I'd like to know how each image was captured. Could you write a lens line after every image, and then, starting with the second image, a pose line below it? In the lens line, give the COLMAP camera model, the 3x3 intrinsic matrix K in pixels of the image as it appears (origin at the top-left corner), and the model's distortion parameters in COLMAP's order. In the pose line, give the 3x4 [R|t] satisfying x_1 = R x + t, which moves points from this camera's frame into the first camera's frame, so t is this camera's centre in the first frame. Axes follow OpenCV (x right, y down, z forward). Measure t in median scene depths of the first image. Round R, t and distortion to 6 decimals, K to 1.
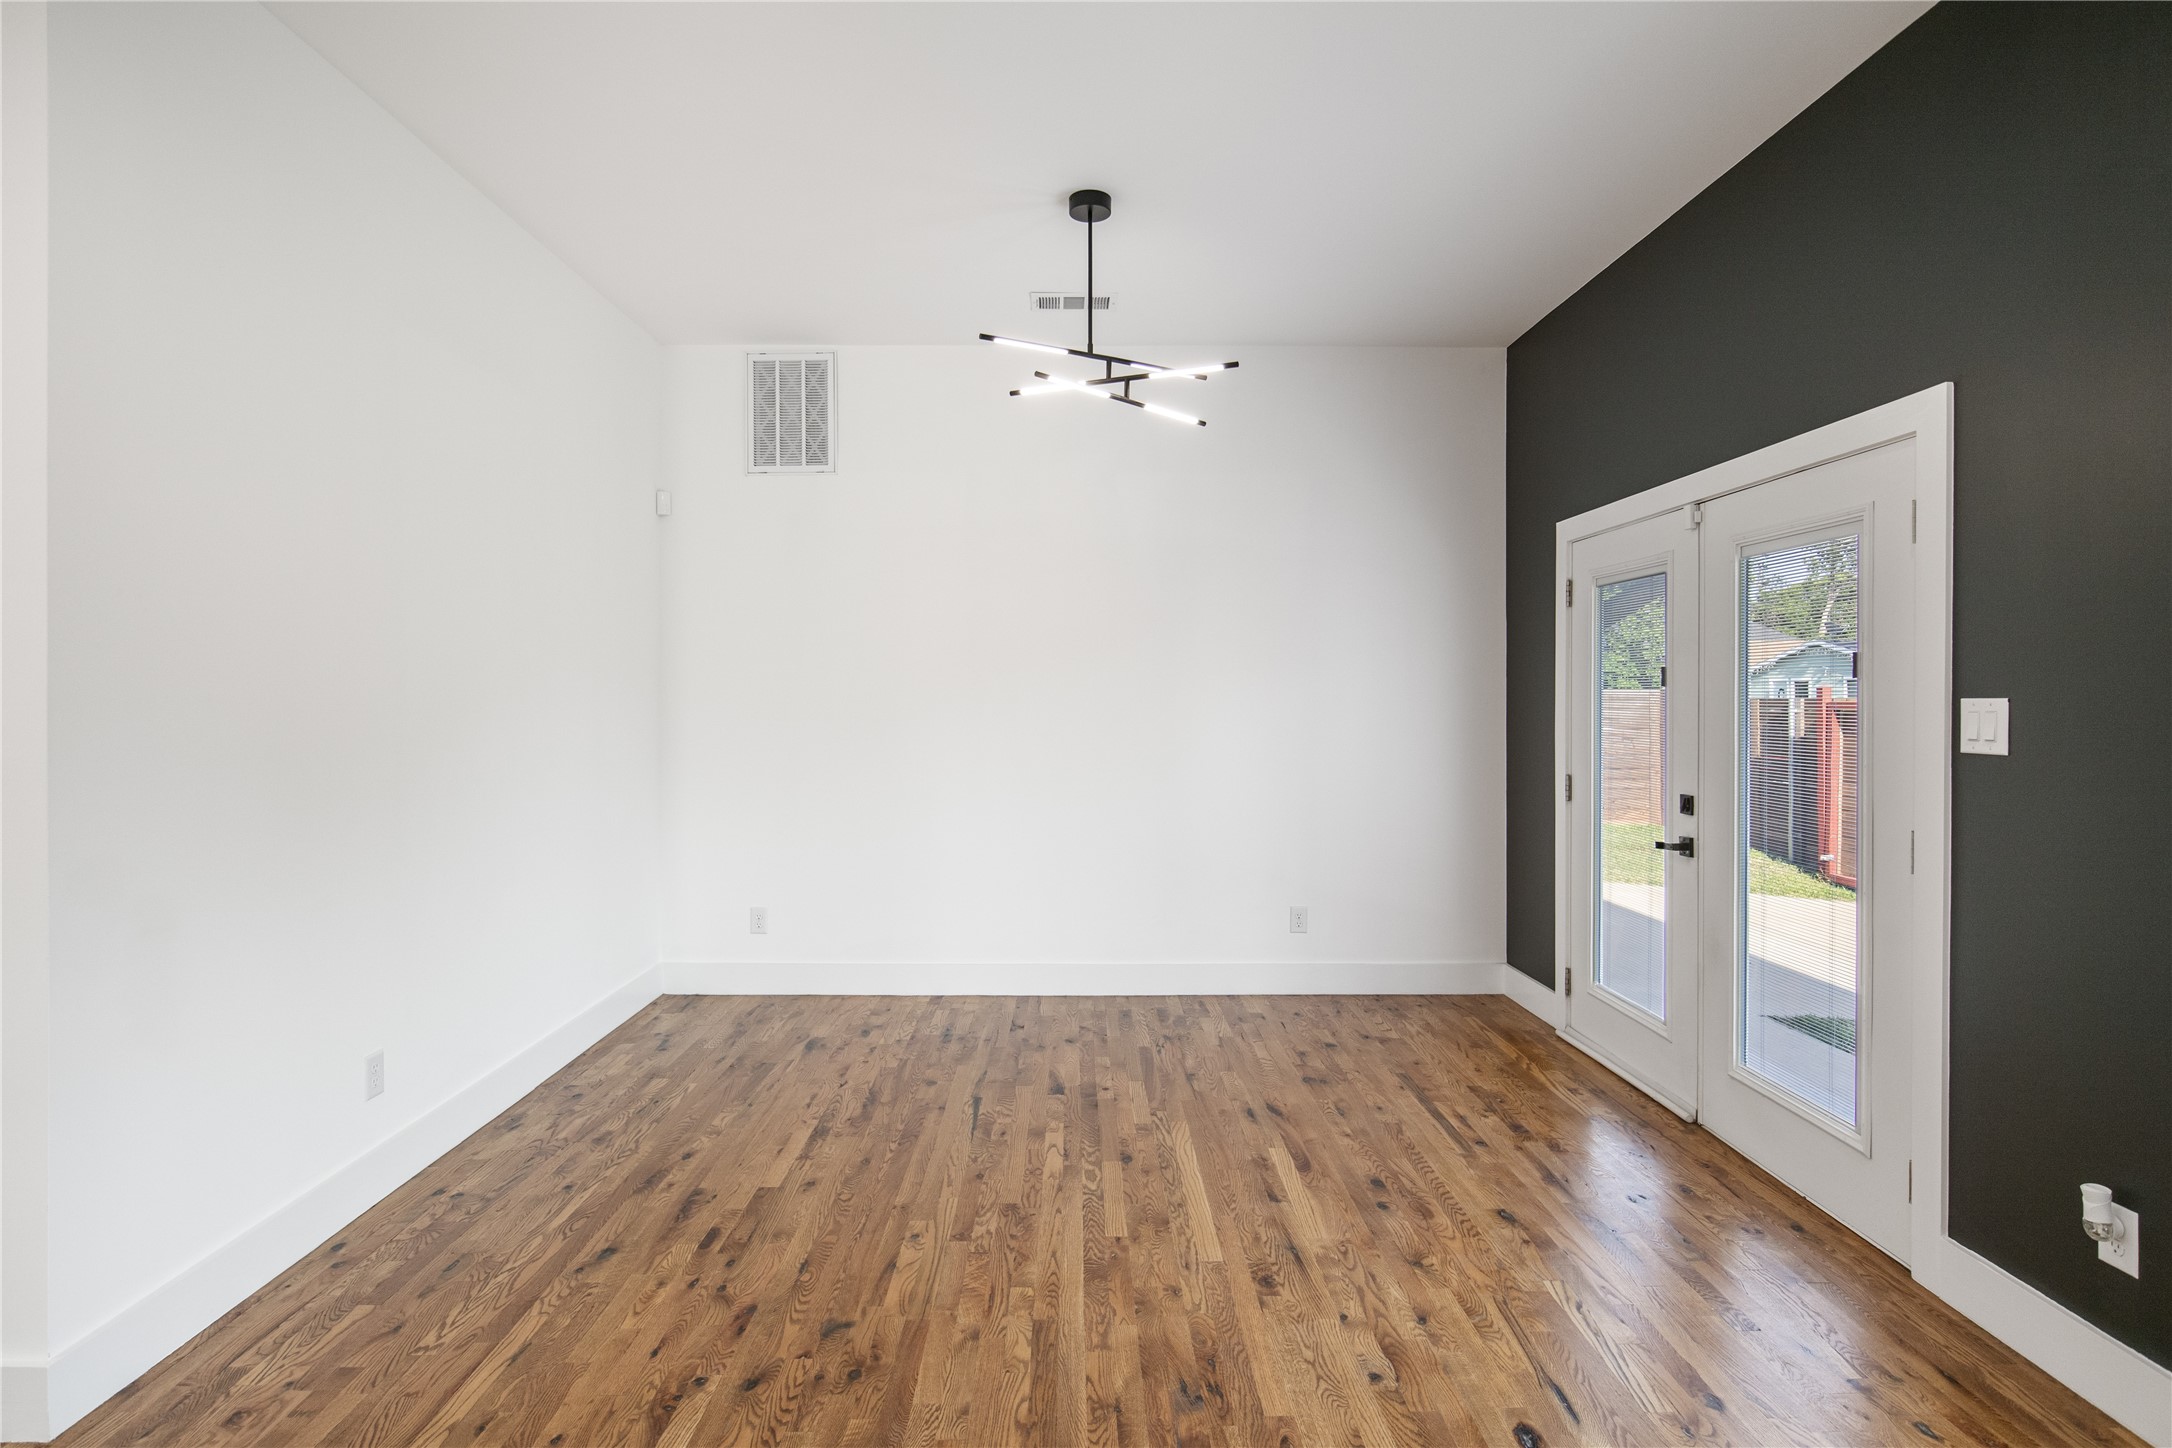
lens RADIAL K [[1072.6, 0, 1088.7], [0, 1072.6, 705.2], [0, 0, 1]] dist [-0.003115, 0.002291]
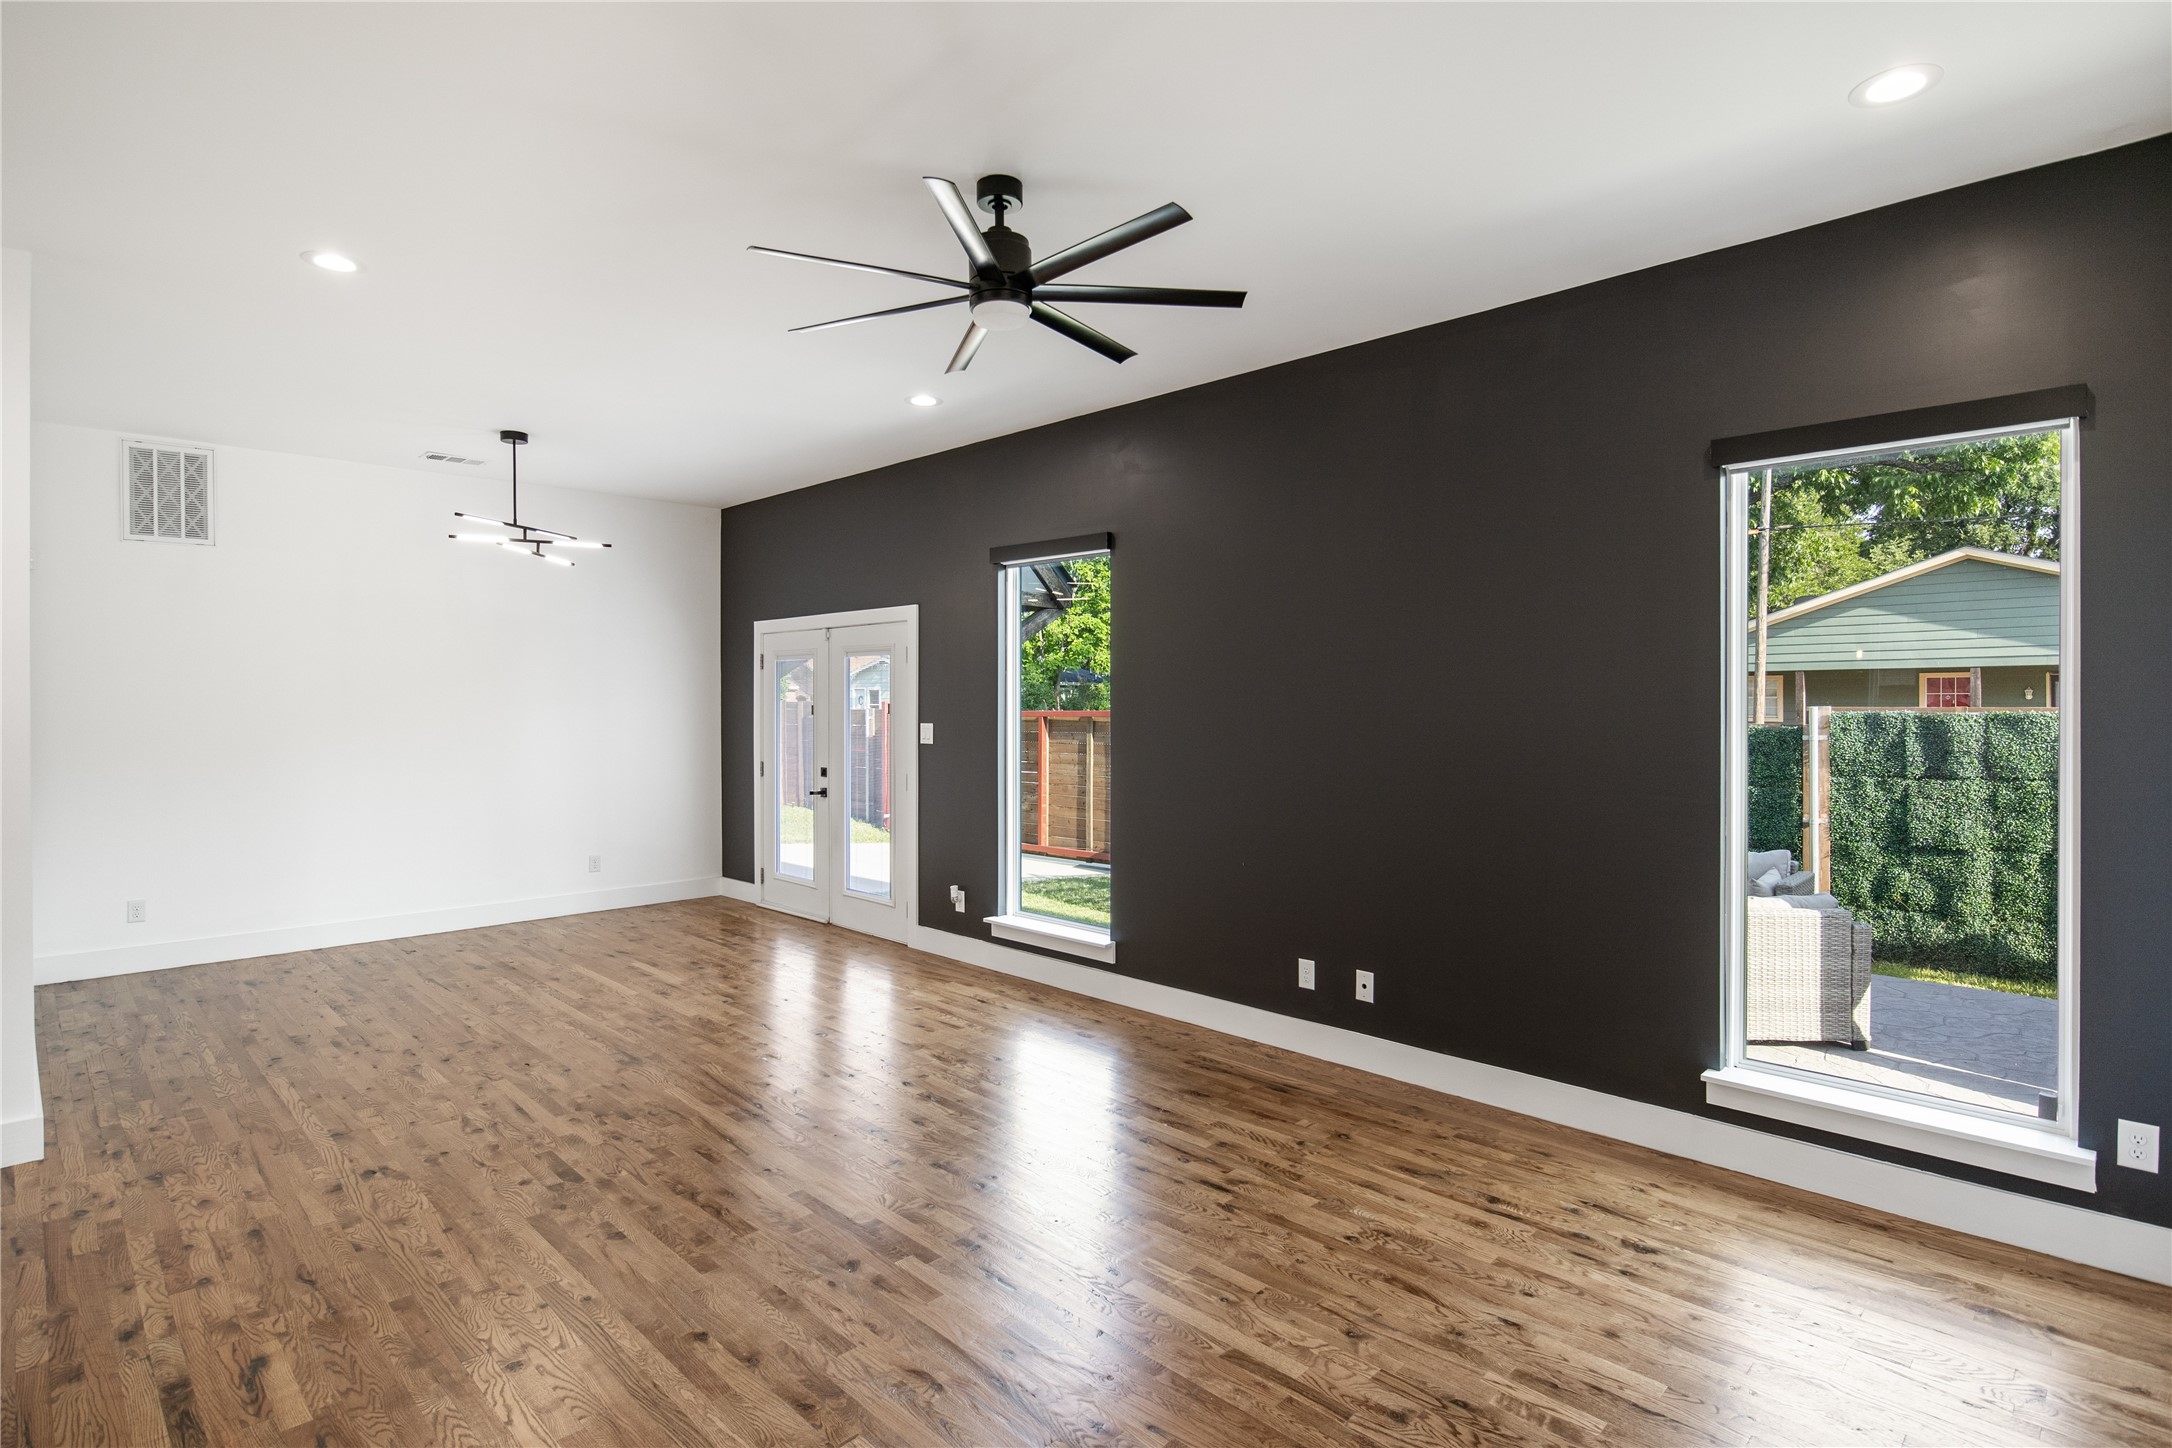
lens RADIAL K [[1072.6, 0, 1091.9], [0, 1072.6, 709.6], [0, 0, 1]] dist [-0.003115, 0.002291]
pose [[0.706275, -0.006818, 0.707905, -0.434599], [0.005258, 0.999977, 0.004386, -0.027652], [-0.707918, 0.000624, 0.706294, -0.665503]]
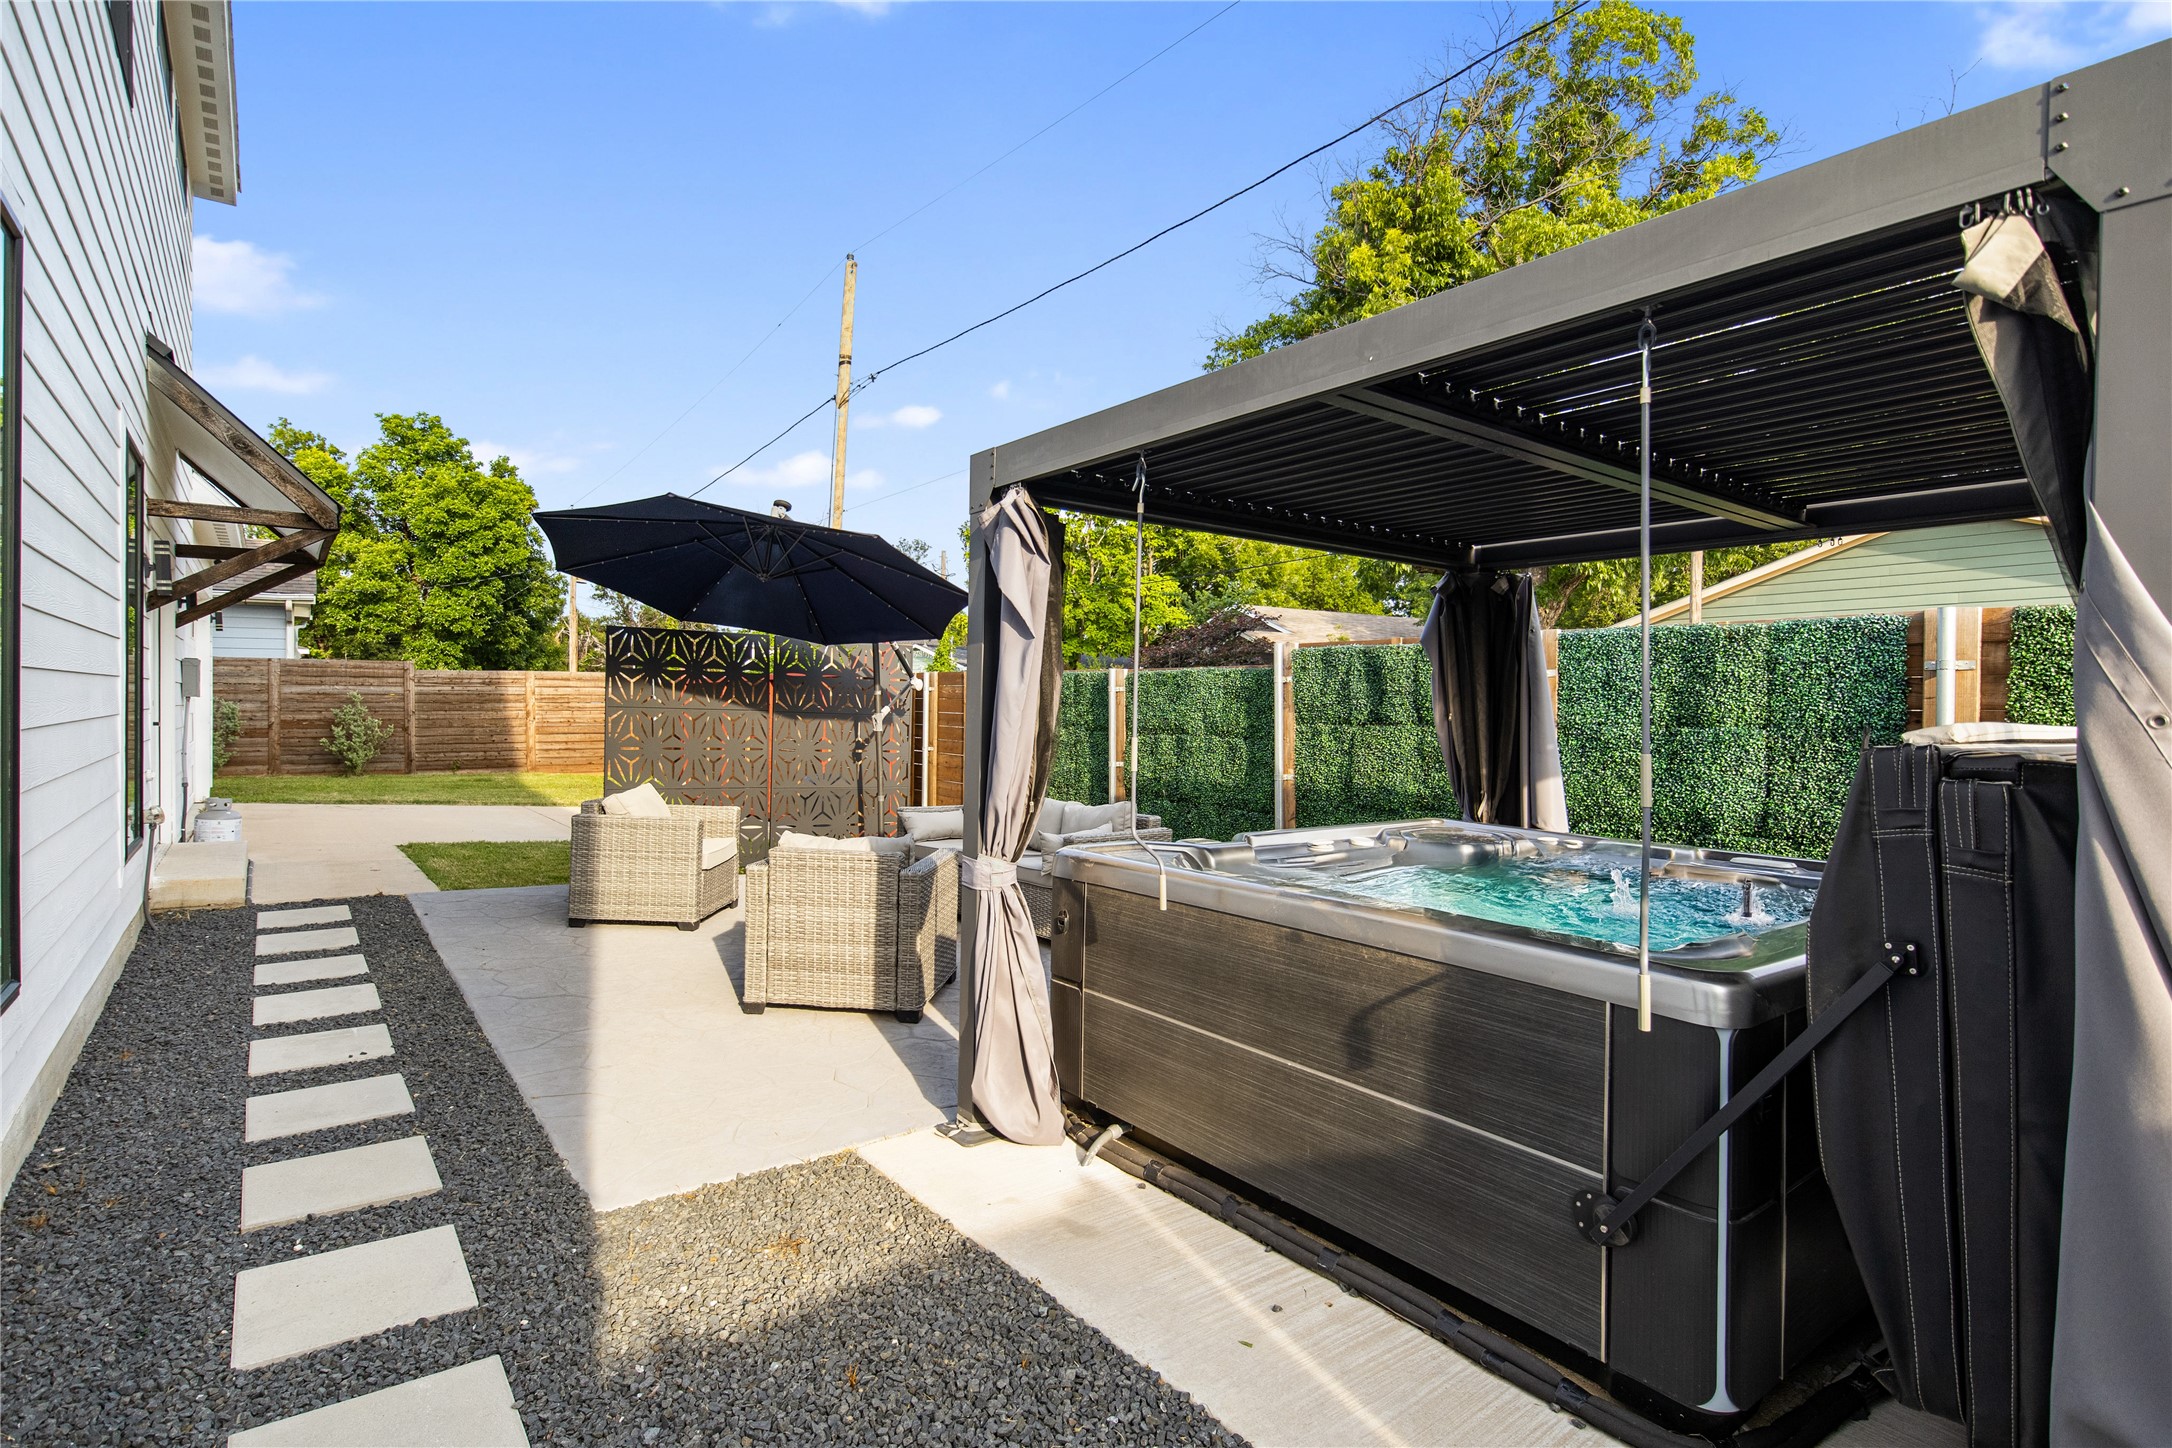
lens RADIAL K [[1072.6, 0, 1082.1], [0, 1072.6, 705.4], [0, 0, 1]] dist [-0.003115, 0.002291]
pose [[0.800068, -0.000685, 0.599908, 0.618116], [-0.001337, 0.999995, 0.002925, 0.073803], [-0.599907, -0.003142, 0.800063, -1.350747]]
